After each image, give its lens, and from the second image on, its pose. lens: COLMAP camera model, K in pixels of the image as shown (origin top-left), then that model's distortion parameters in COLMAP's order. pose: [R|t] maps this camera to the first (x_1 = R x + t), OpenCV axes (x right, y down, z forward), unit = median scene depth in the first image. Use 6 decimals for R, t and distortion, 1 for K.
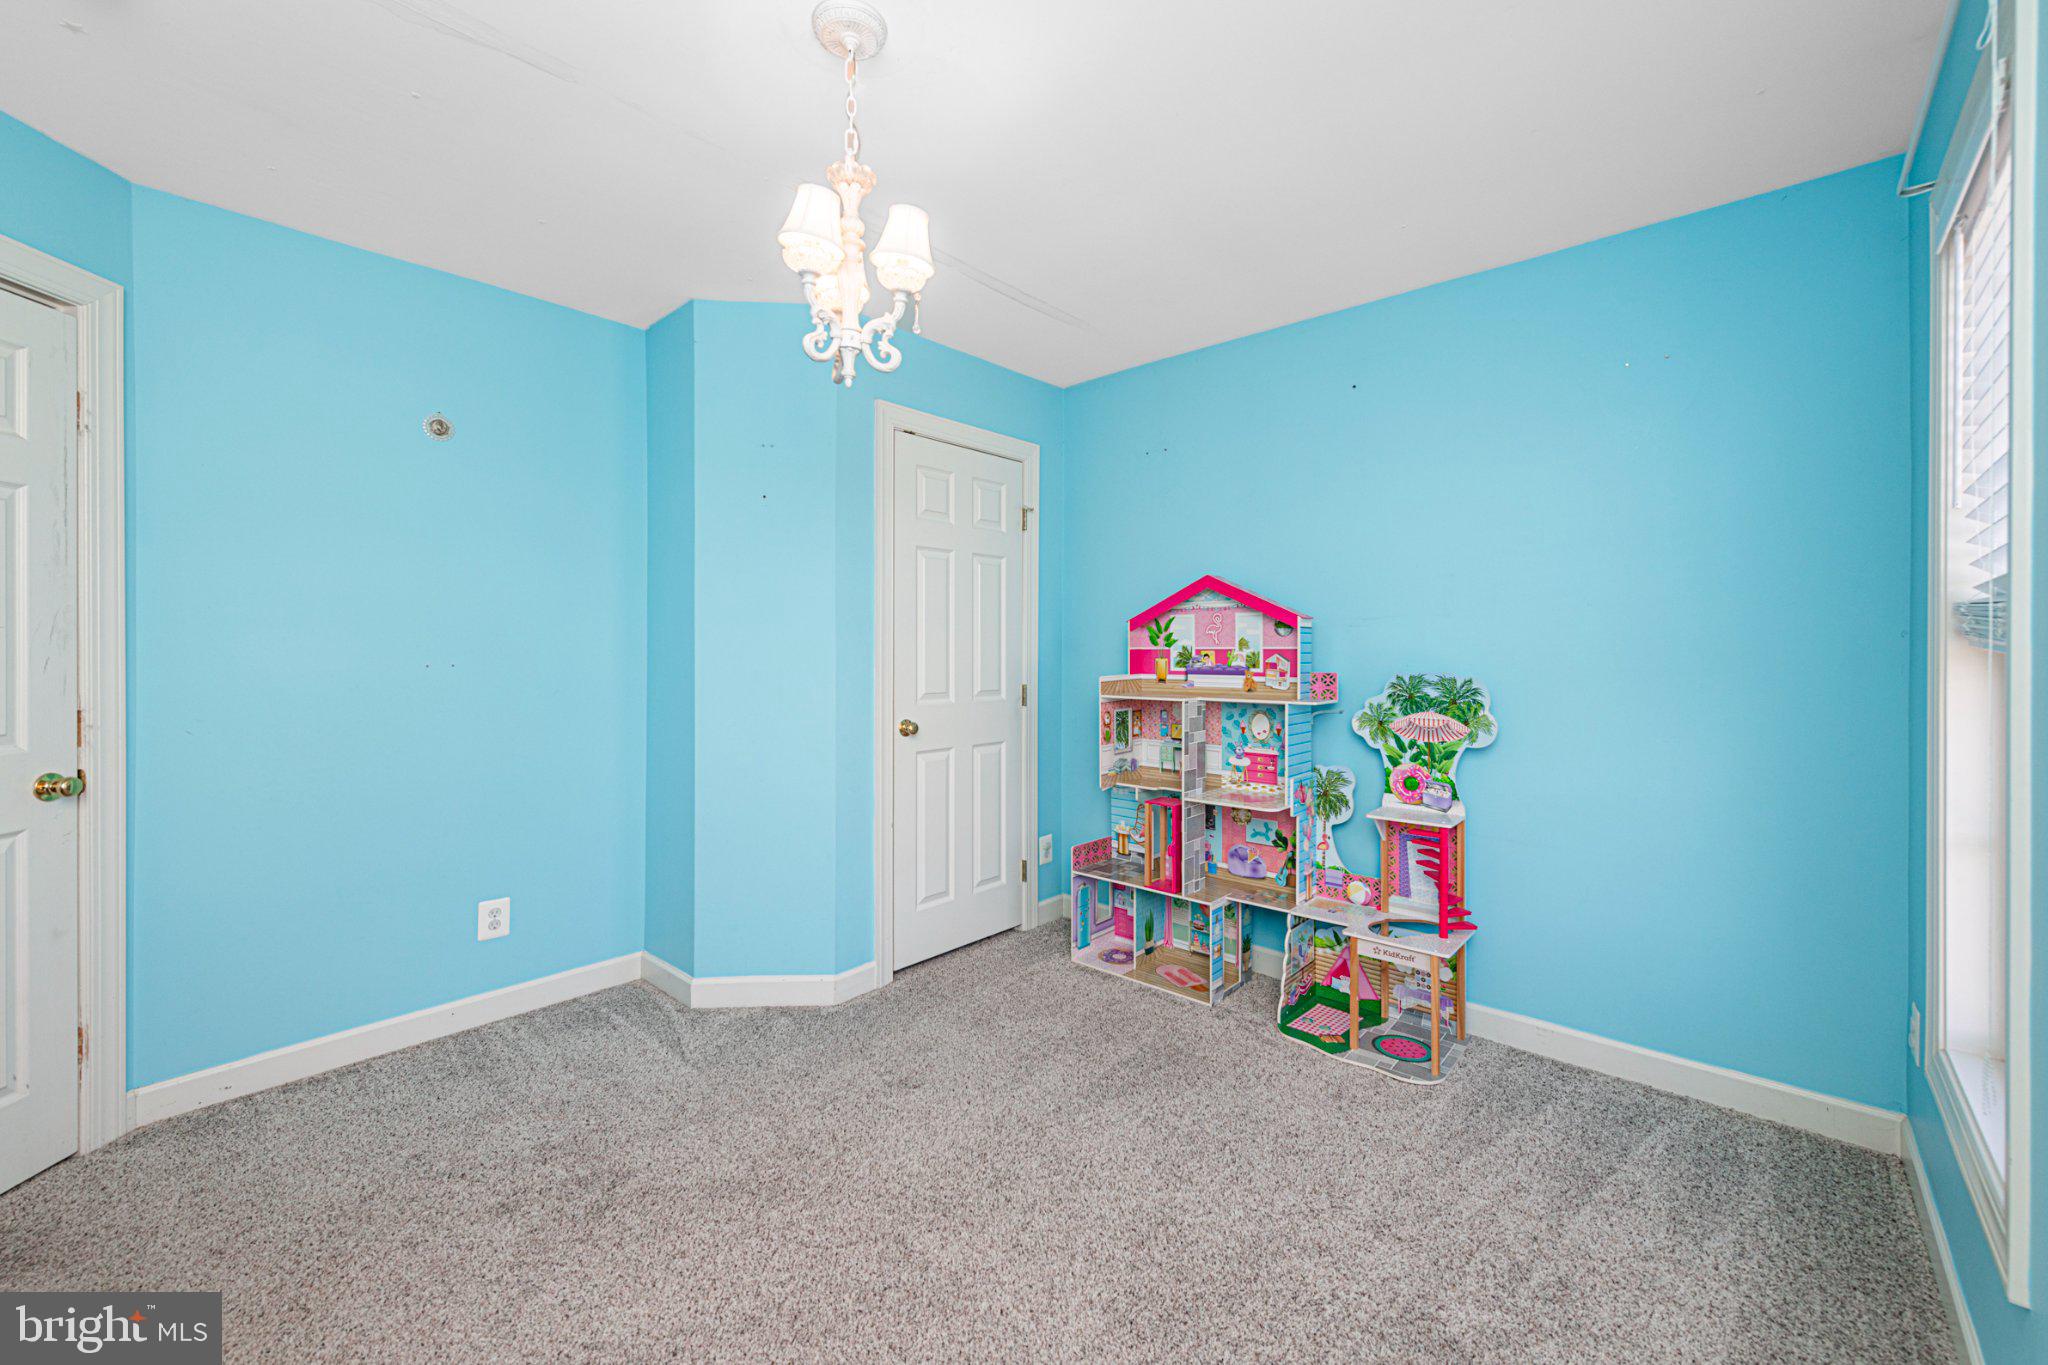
lens RADIAL K [[822.3, 0, 1024.4], [0, 822.3, 645.2], [0, 0, 1]] dist [0.000676, 0.000045]
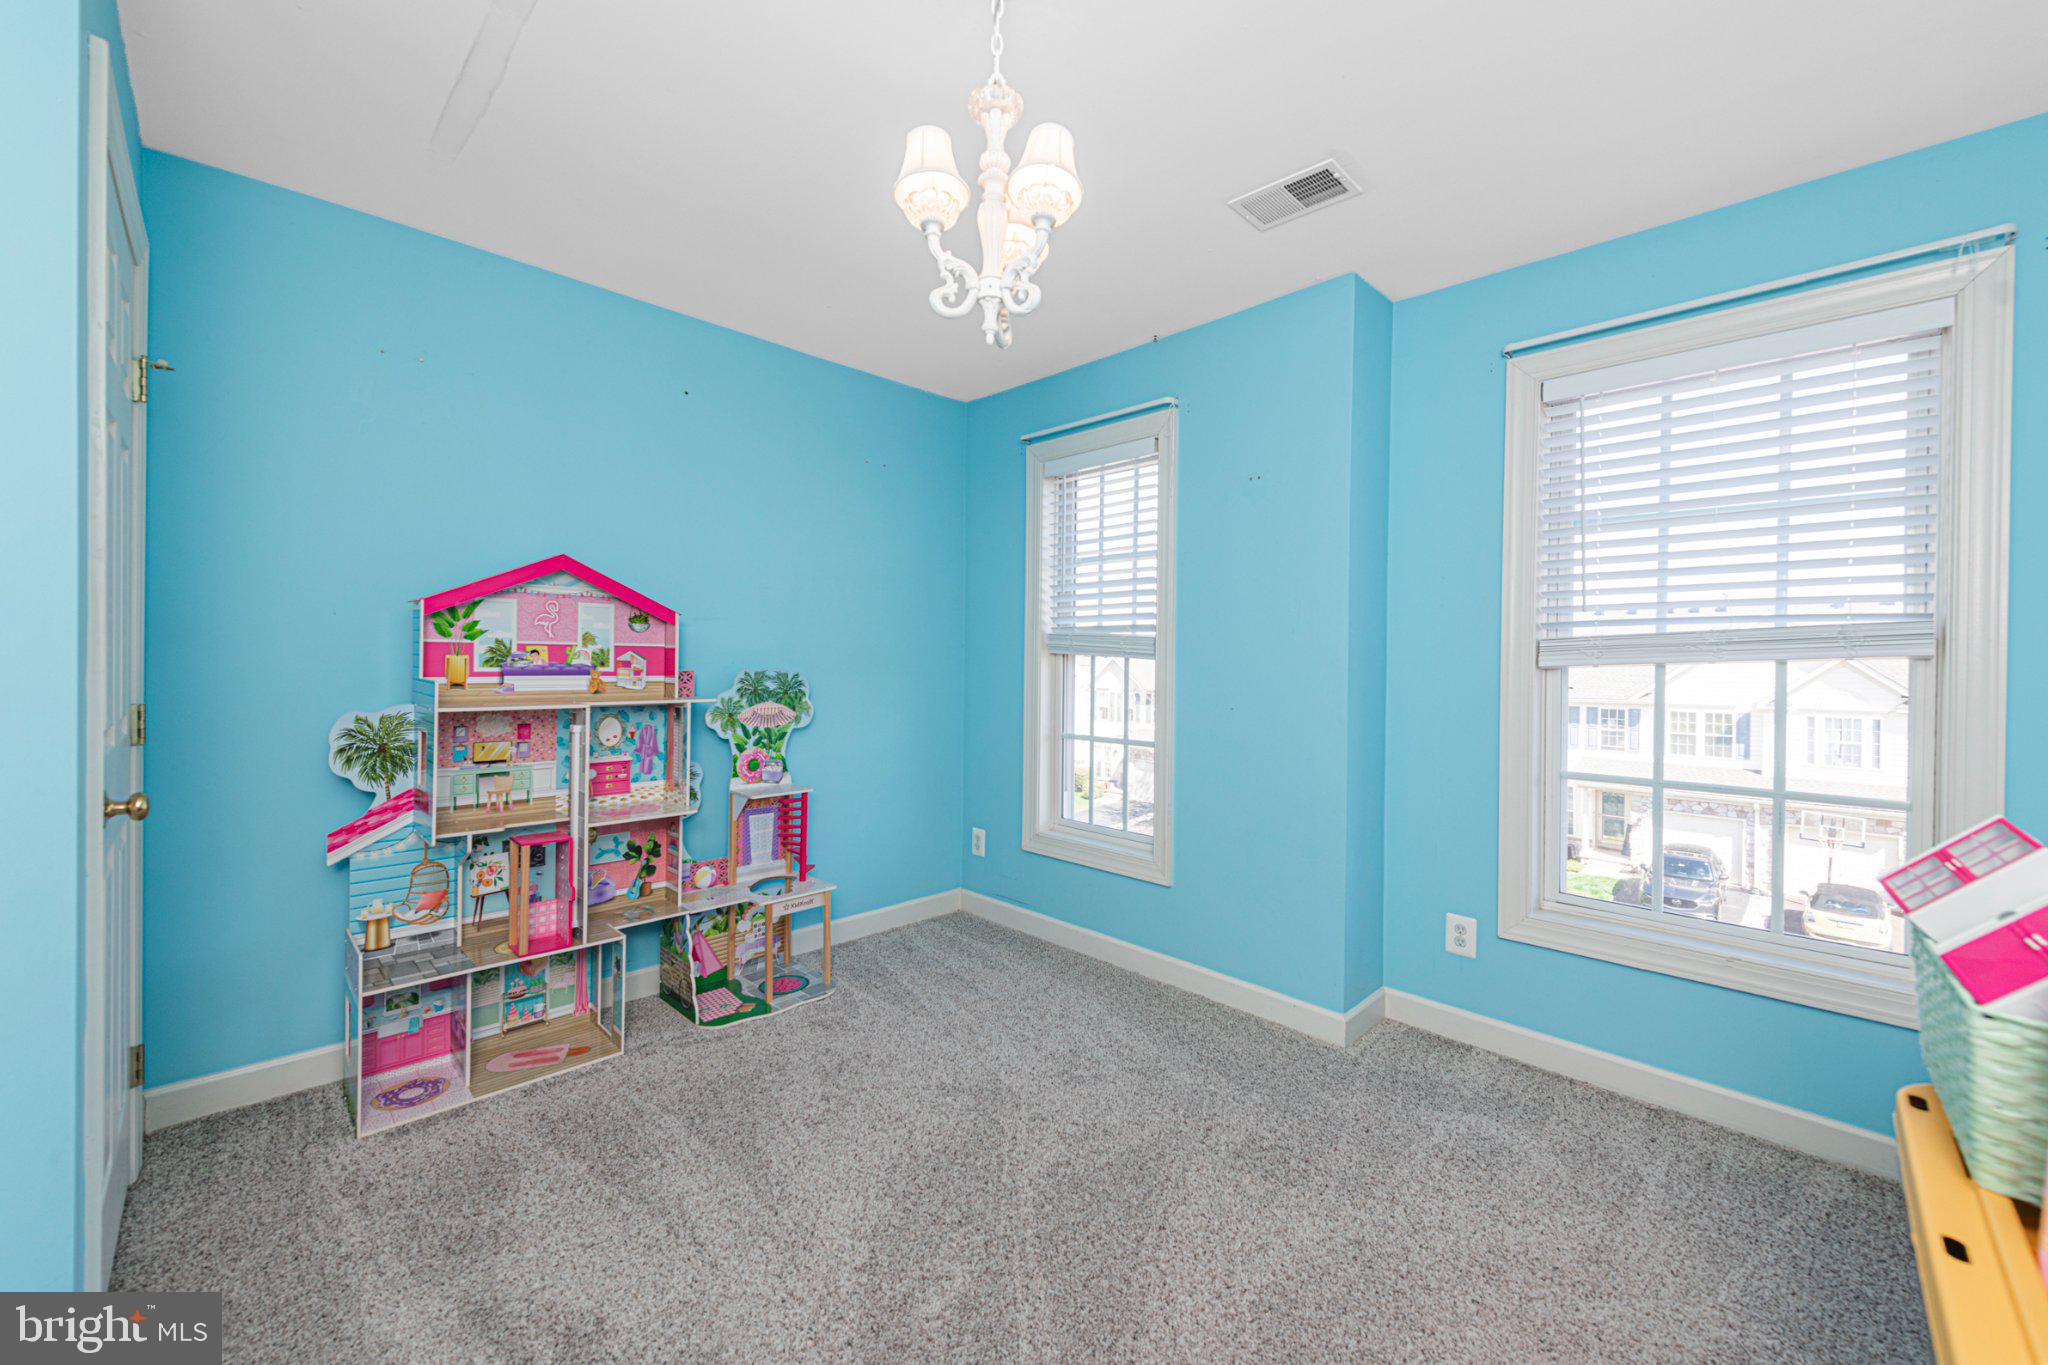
lens RADIAL K [[788.1, 0, 1021.8], [0, 788.1, 670.9], [0, 0, 1]] dist [-0.000286, -0.000014]
pose [[0.051481, -0.007288, 0.998647, -0.575774], [-0.012101, 0.999895, 0.007921, 0.021280], [-0.998601, -0.012492, 0.051387, 0.532373]]
